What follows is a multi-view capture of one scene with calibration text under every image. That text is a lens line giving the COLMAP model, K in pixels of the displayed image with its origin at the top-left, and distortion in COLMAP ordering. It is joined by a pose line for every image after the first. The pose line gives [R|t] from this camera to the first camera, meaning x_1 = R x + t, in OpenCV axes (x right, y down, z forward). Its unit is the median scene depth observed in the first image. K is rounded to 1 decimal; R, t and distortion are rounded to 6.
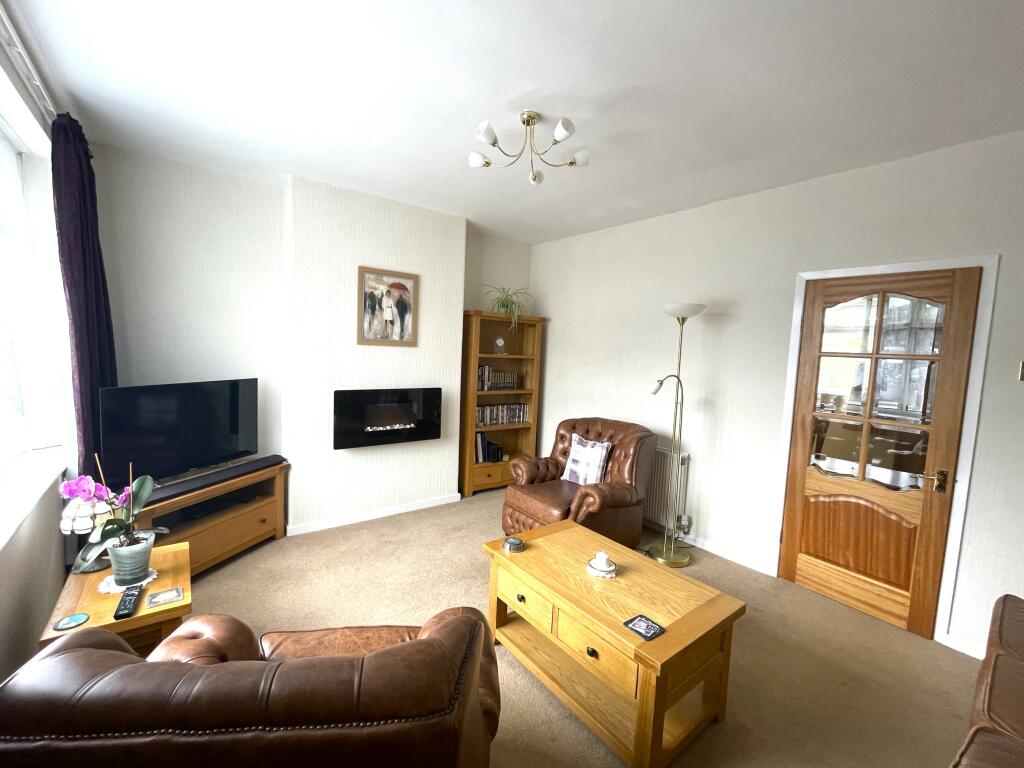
lens RADIAL K [[417.0, 0, 511.7], [0, 417.0, 383.7], [0, 0, 1]] dist [-0.001528, -0.001026]
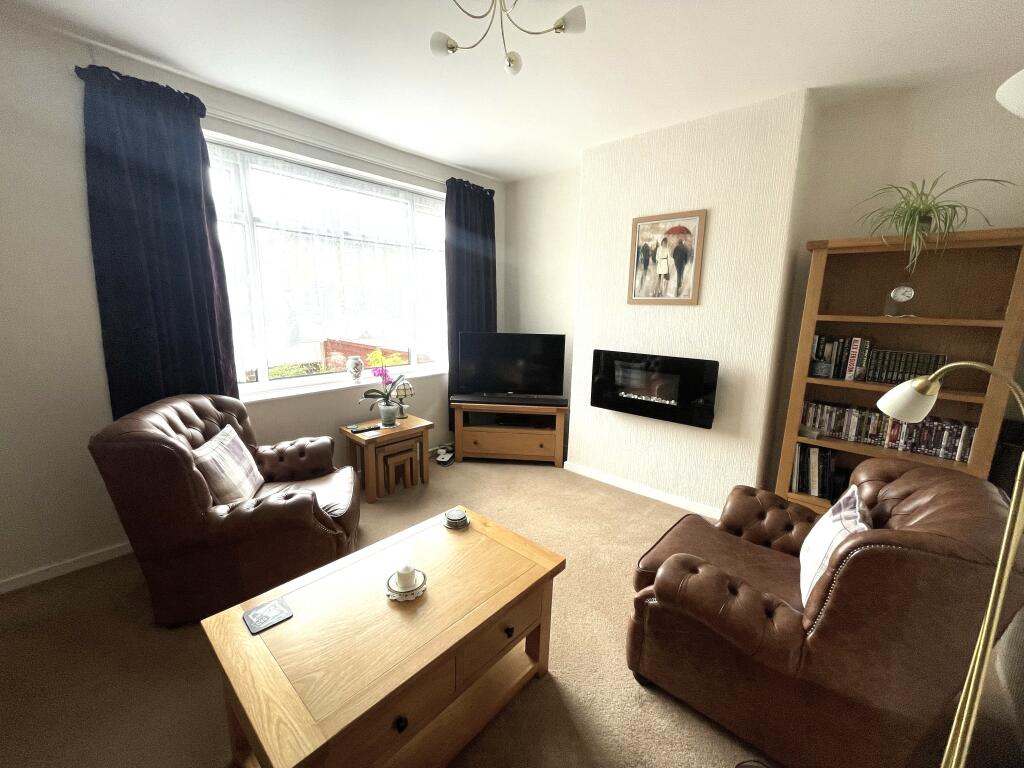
lens RADIAL K [[417.0, 0, 513.9], [0, 417.0, 382.7], [0, 0, 1]] dist [-0.001528, -0.001026]
pose [[0.197471, 0.146304, -0.969330, 0.500702], [-0.090970, 0.987269, 0.130479, -0.016986], [0.976079, 0.062414, 0.208266, 0.536893]]
